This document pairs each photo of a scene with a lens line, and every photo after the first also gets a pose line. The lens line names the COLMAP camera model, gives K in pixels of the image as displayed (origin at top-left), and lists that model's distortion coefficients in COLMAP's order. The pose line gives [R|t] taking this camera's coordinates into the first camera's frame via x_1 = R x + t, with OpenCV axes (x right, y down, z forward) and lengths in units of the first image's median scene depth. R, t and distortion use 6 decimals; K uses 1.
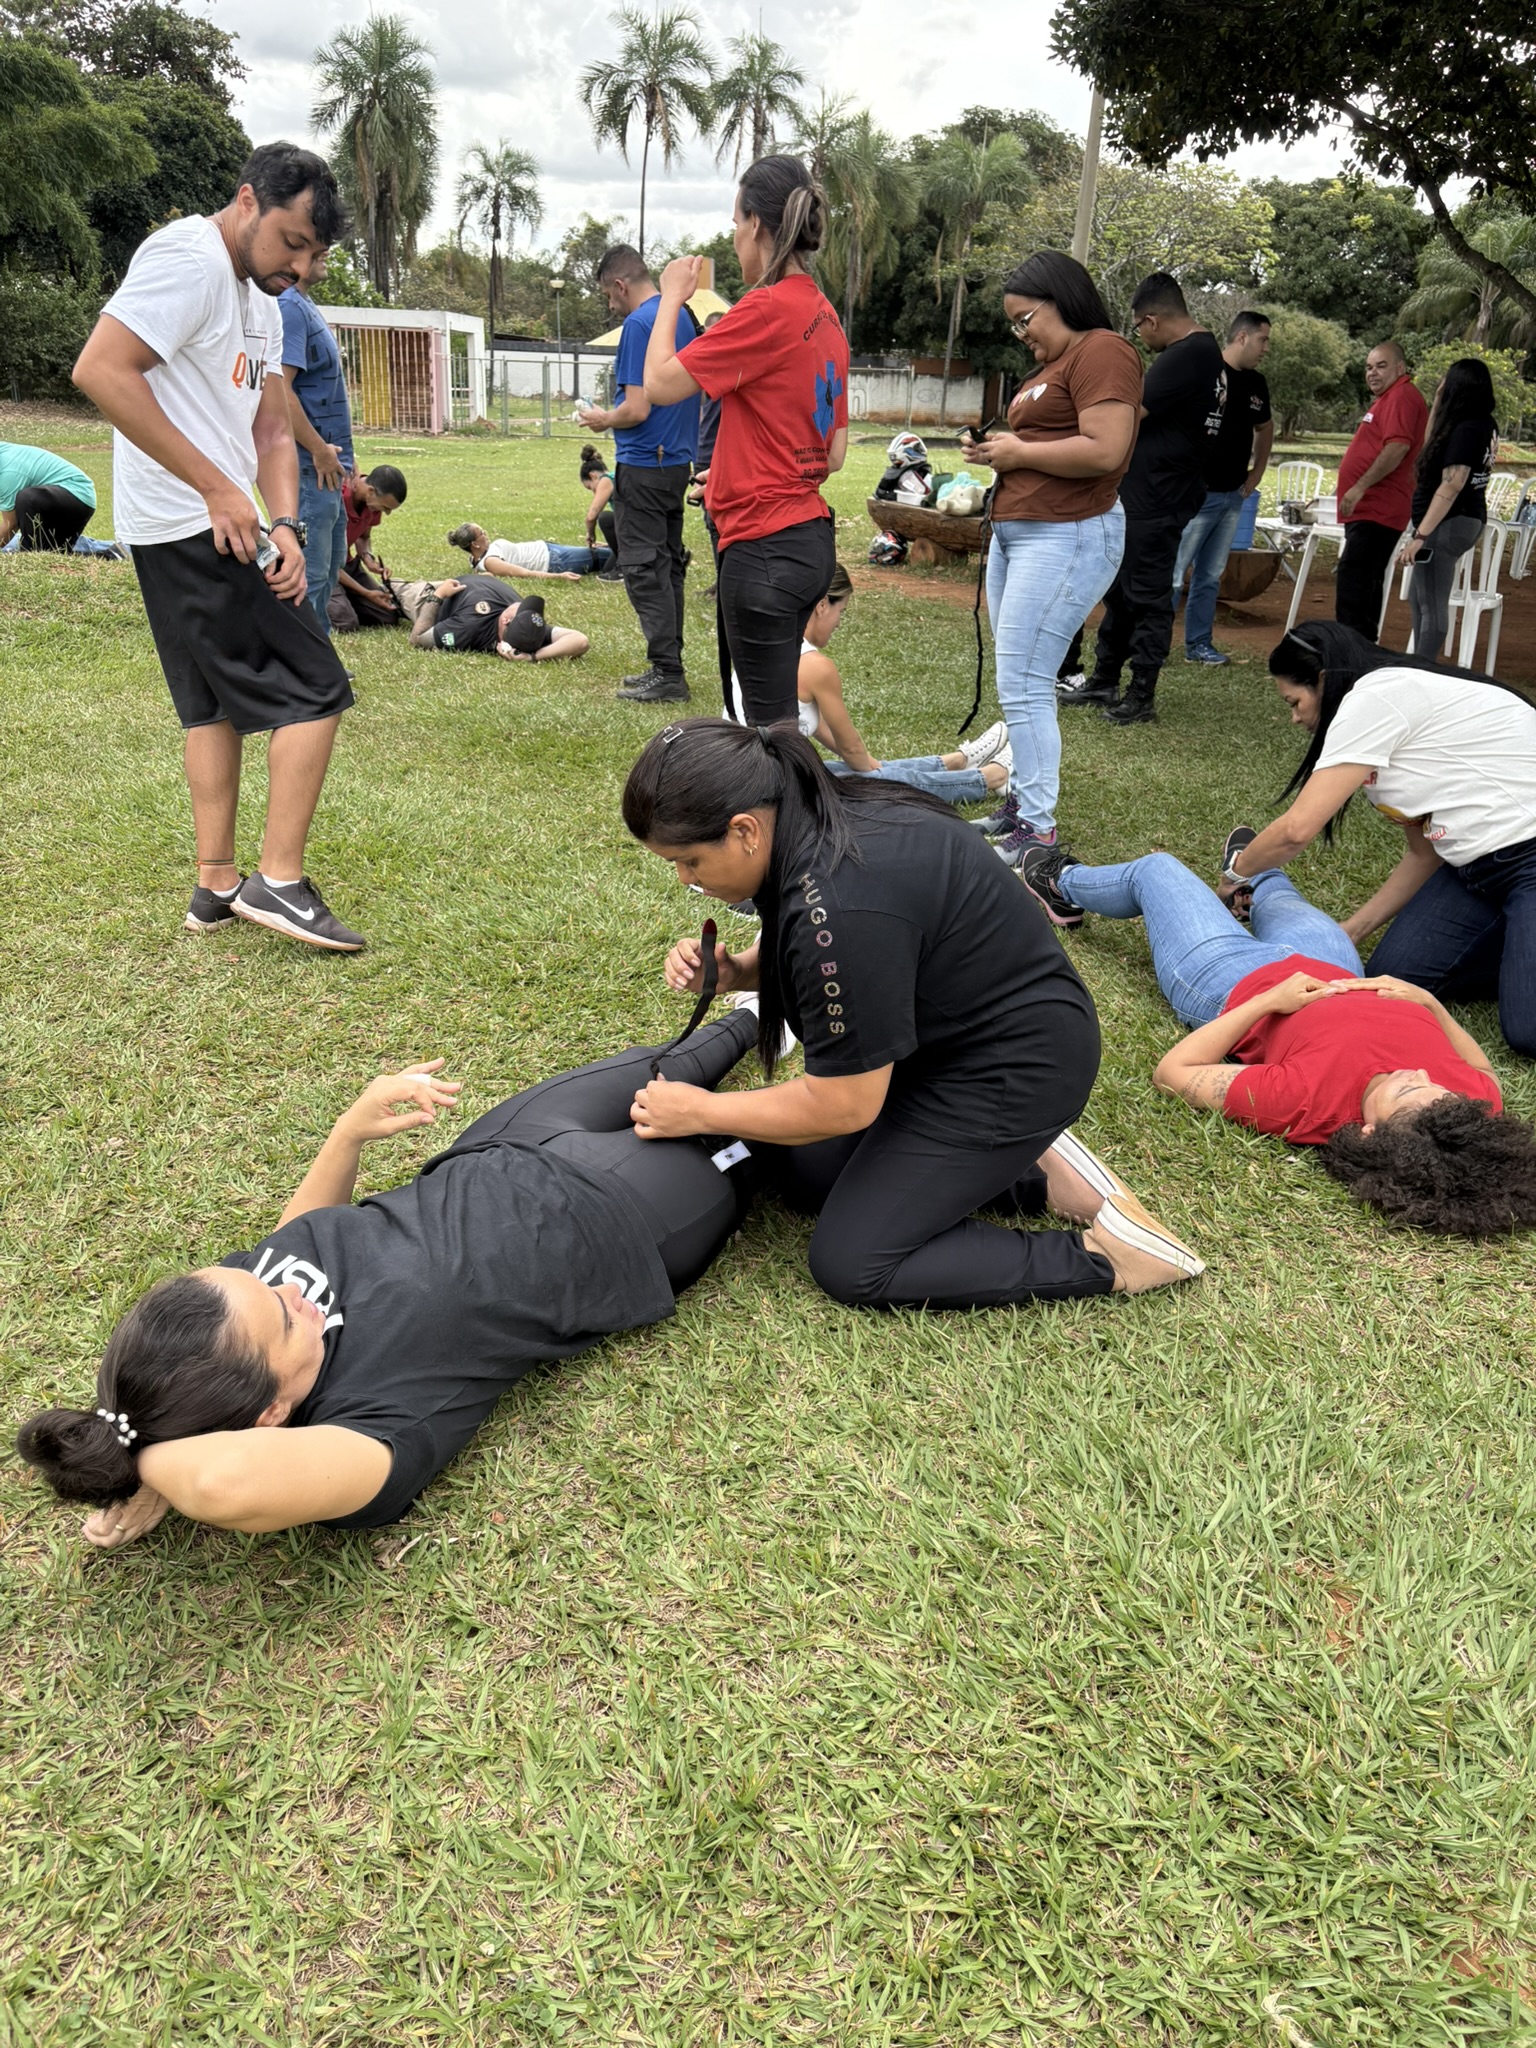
lens RADIAL K [[1591.3, 0, 768.0], [0, 1591.3, 1024.0], [0, 0, 1]] dist [0.072923, -0.079522]
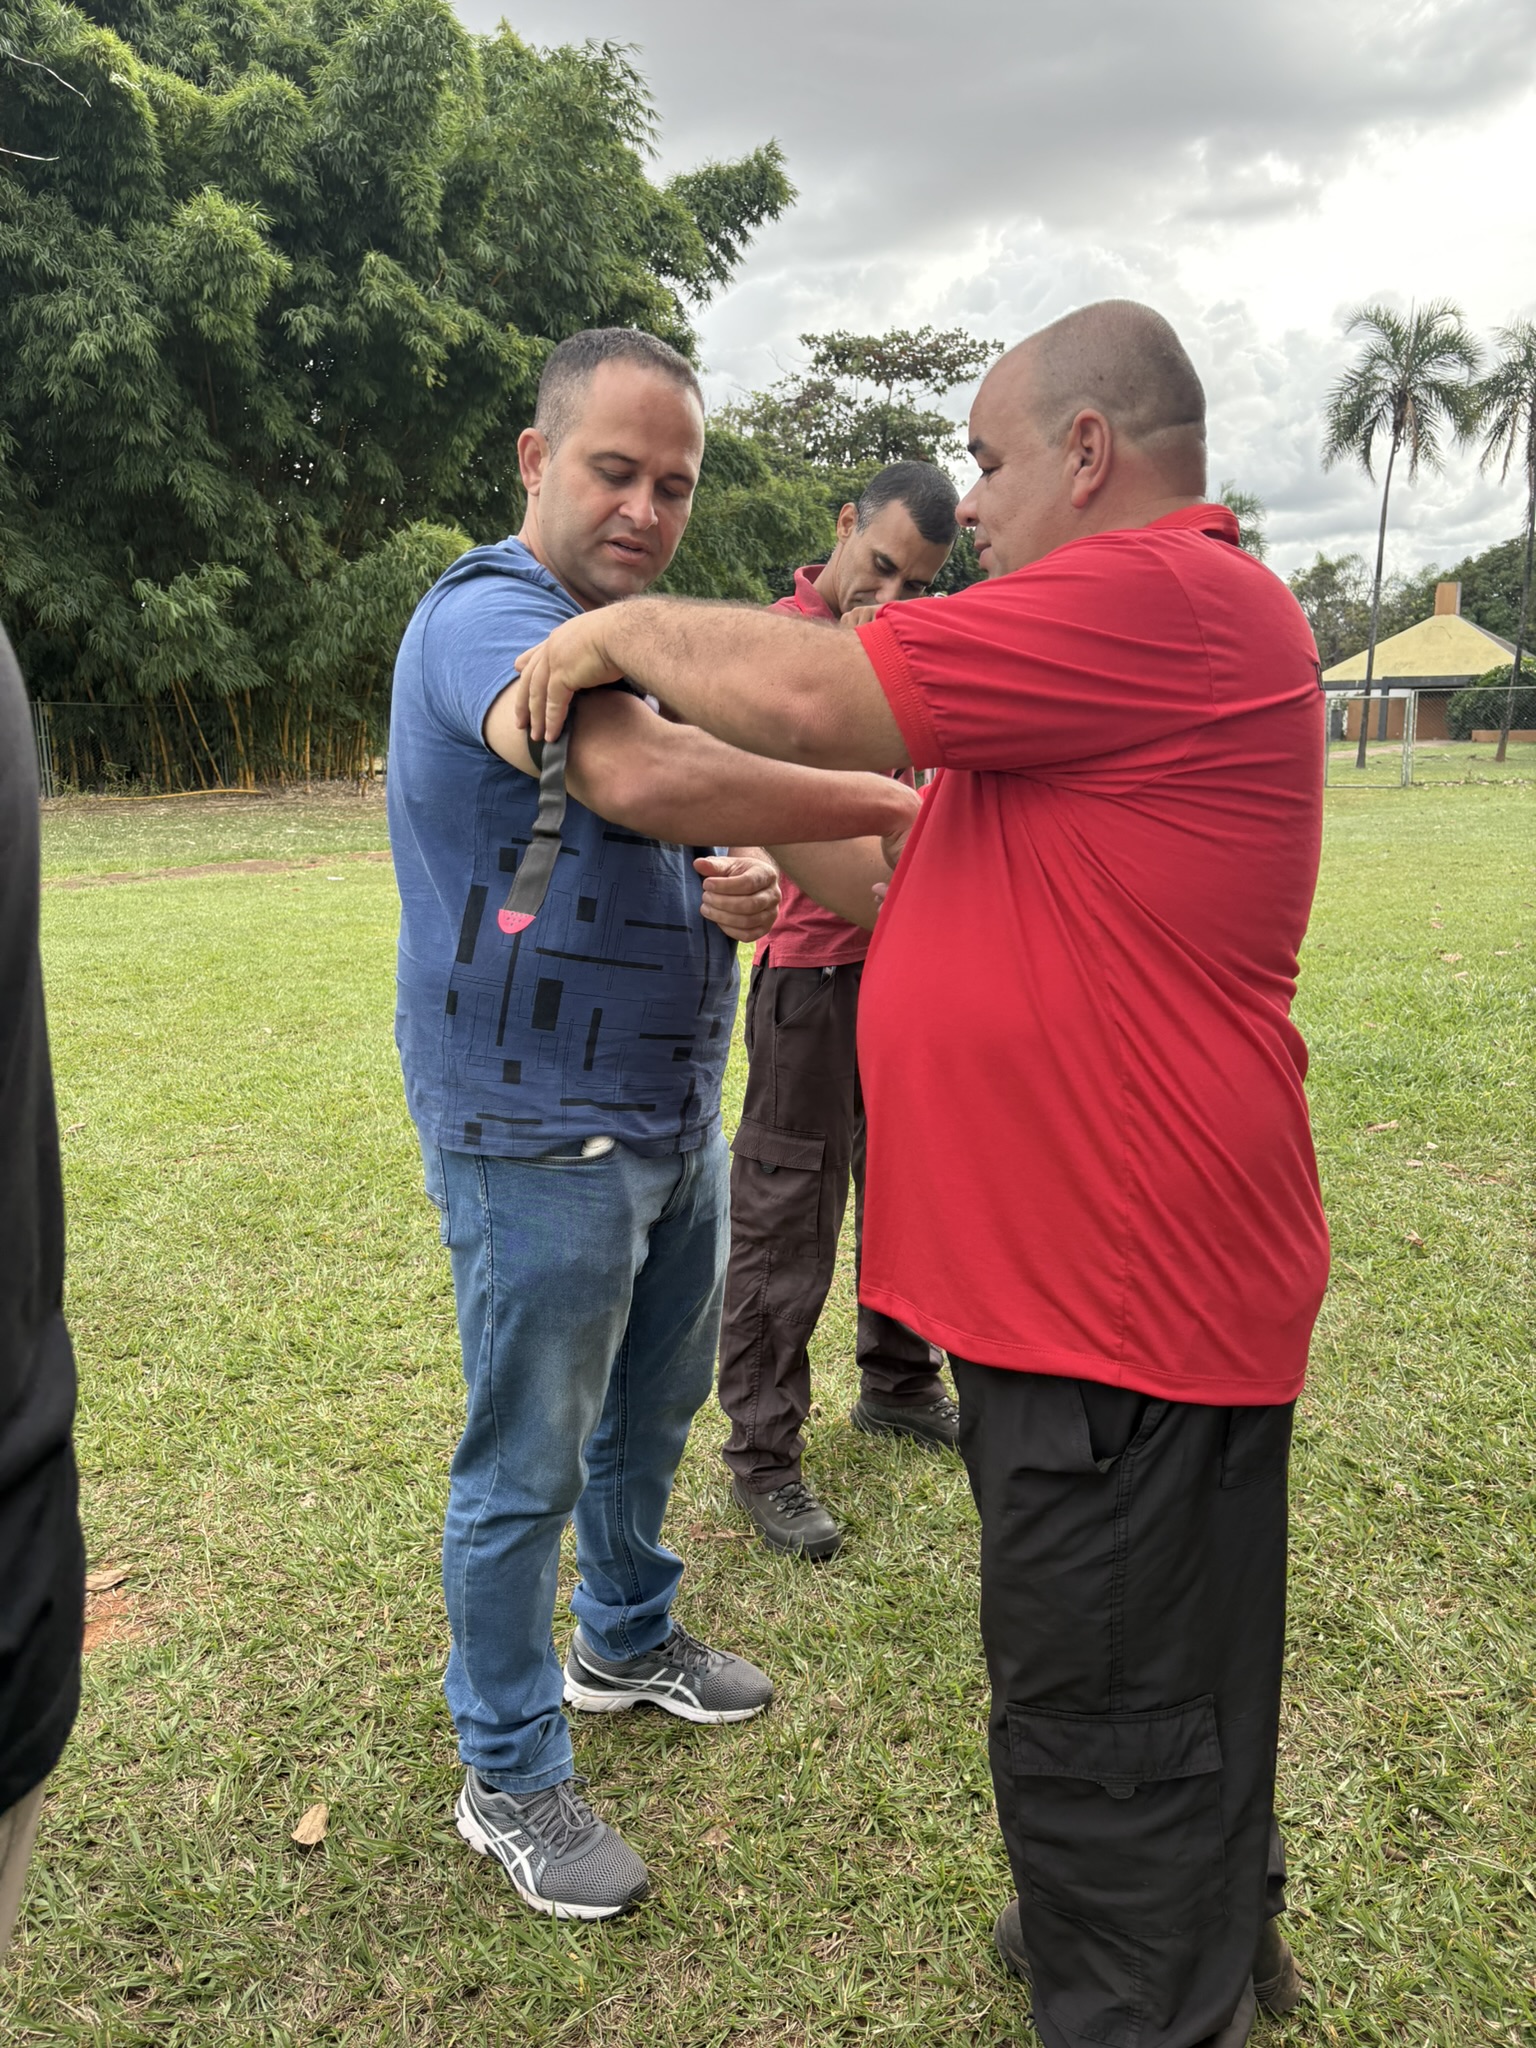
lens RADIAL K [[1591.3, 0, 768.0], [0, 1591.3, 1024.0], [0, 0, 1]] dist [0.072923, -0.079522]
pose [[0.910692, 0.024717, -0.412346, -0.014207], [-0.105051, 0.979248, -0.173313, -0.058624], [0.399506, 0.201152, 0.894390, 0.143035]]
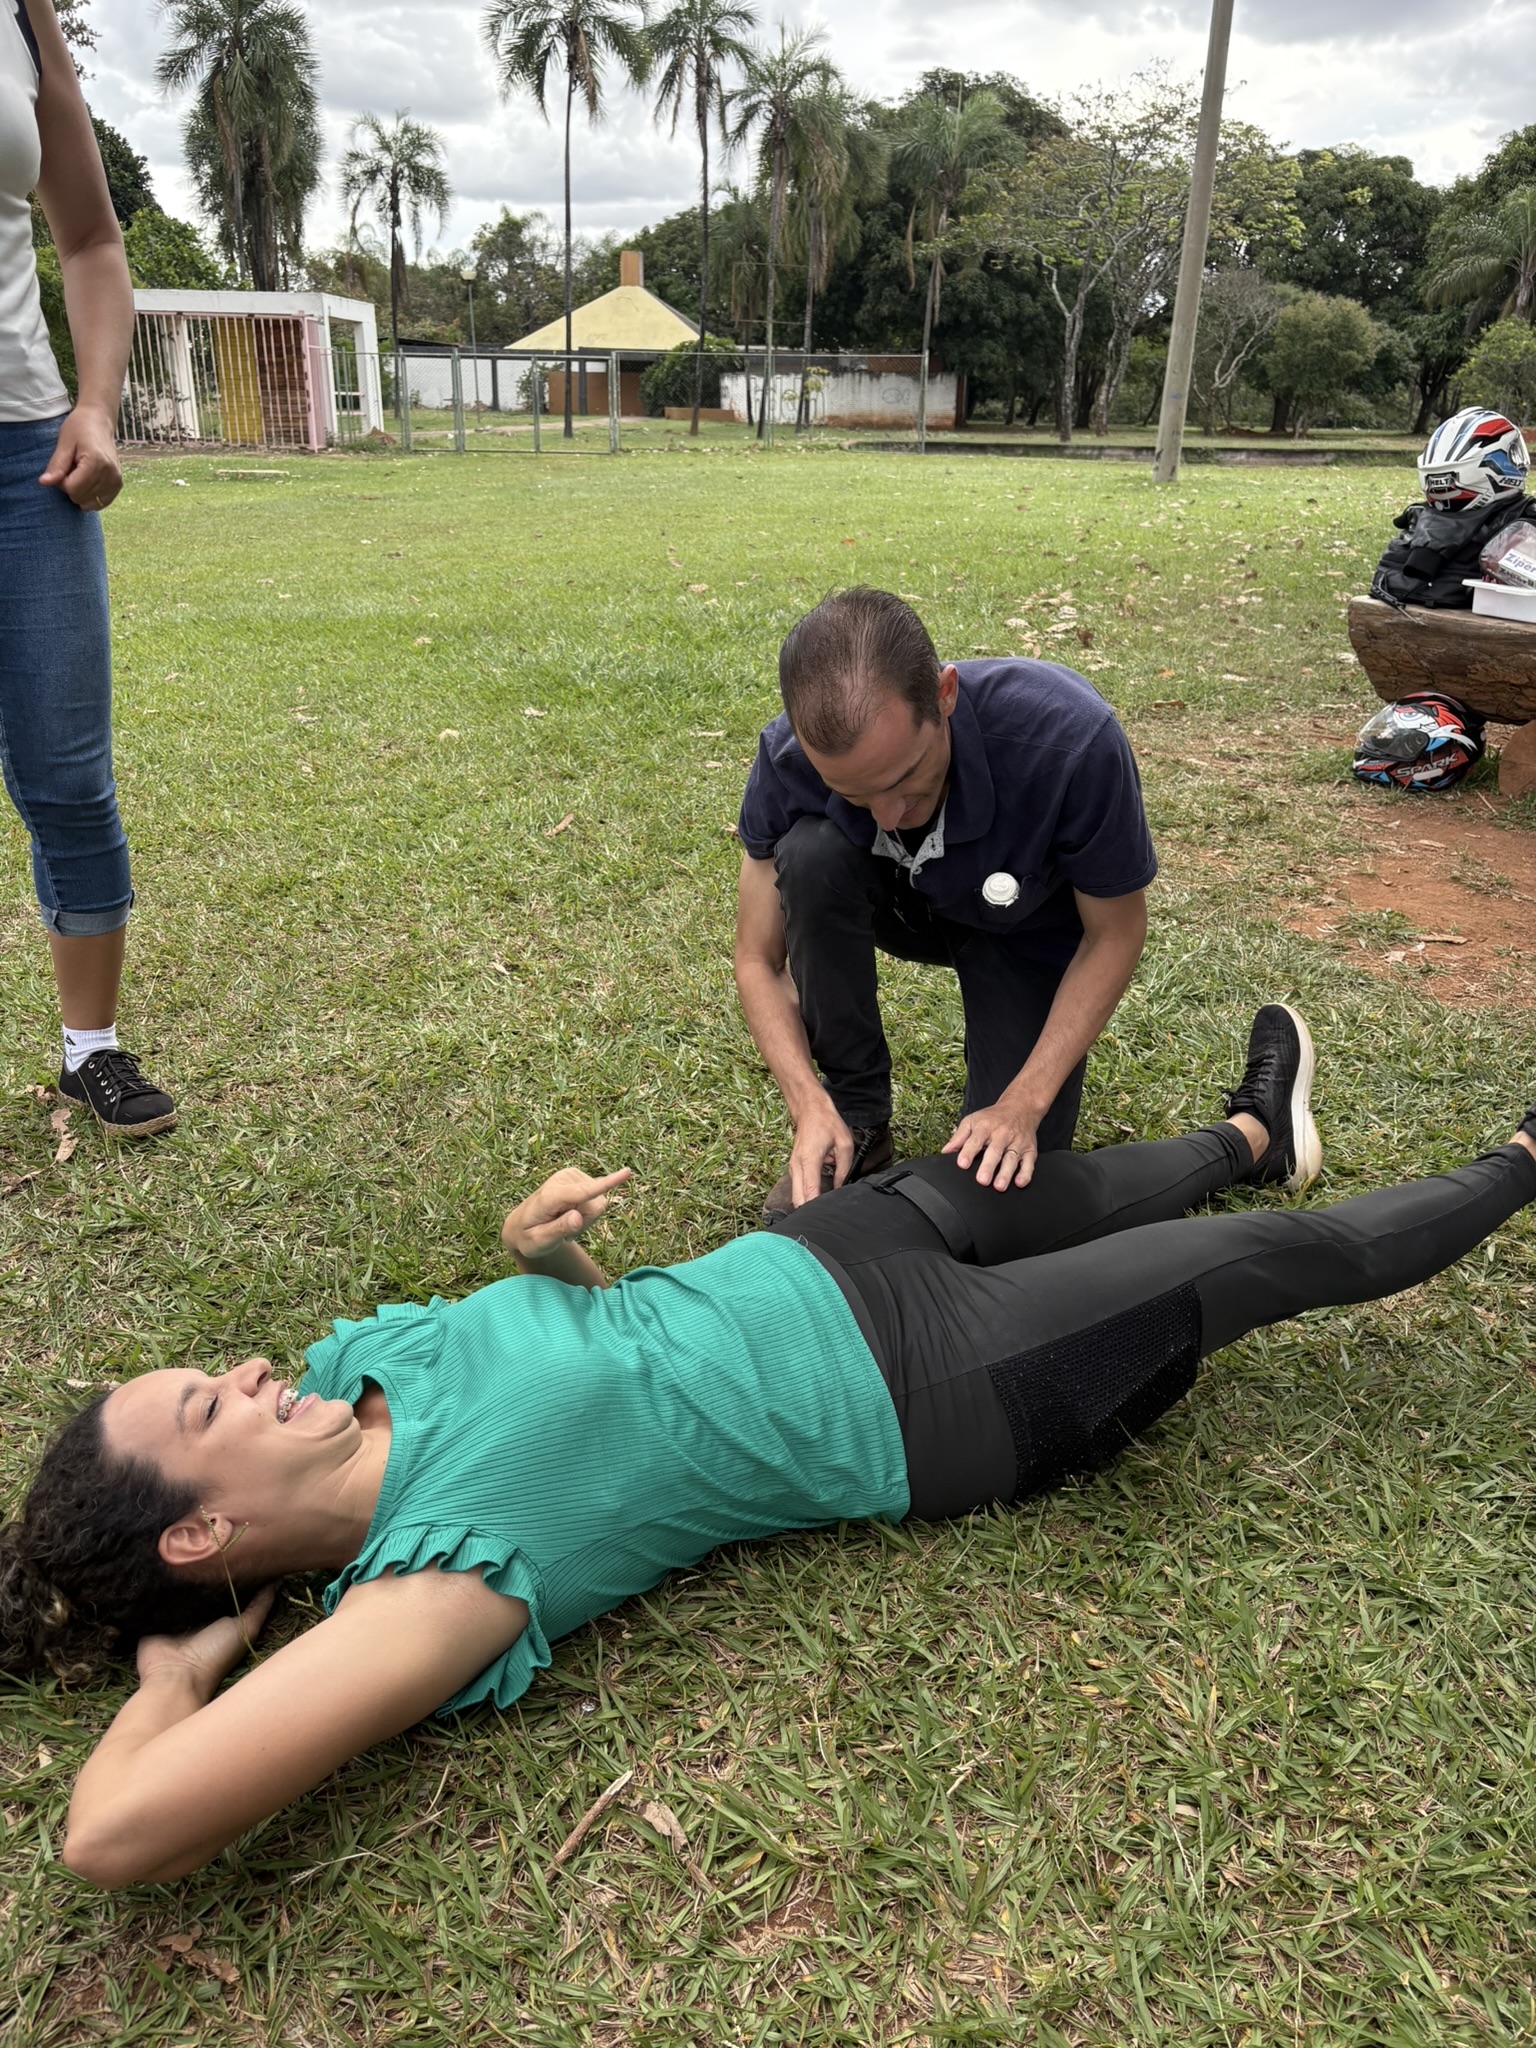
lens RADIAL K [[1593.9, 0, 784.6], [0, 1593.9, 1016.2], [0, 0, 1]] dist [0.072851, -0.076208]
pose [[0.998228, -0.039390, 0.044603, -0.018603], [0.039827, 0.999166, -0.008967, -0.056087], [-0.044212, 0.010727, 0.998965, 0.153824]]
